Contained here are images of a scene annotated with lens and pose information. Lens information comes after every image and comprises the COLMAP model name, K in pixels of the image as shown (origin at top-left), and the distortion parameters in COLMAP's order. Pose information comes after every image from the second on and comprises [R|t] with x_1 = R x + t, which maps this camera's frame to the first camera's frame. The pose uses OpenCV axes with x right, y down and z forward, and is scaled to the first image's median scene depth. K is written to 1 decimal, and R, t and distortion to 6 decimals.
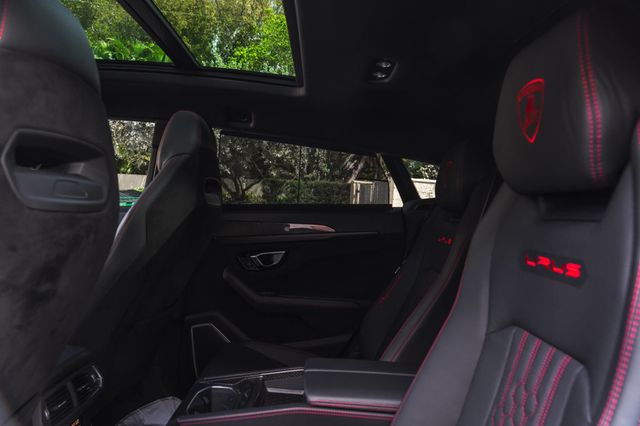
lens RADIAL K [[442.1, 0, 320.0], [0, 442.1, 213.0], [0, 0, 1]] dist [-0.004979, -0.001748]
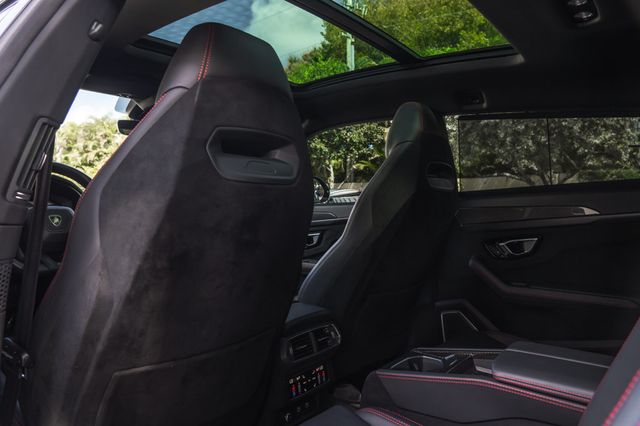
lens RADIAL K [[458.7, 0, 320.0], [0, 458.7, 213.0], [0, 0, 1]] dist [-0.005688, -0.002308]
pose [[0.785073, -0.037941, -0.618240, 0.221450], [0.031320, 0.999277, -0.021552, 0.059609], [0.618611, -0.002444, 0.785694, -0.009398]]
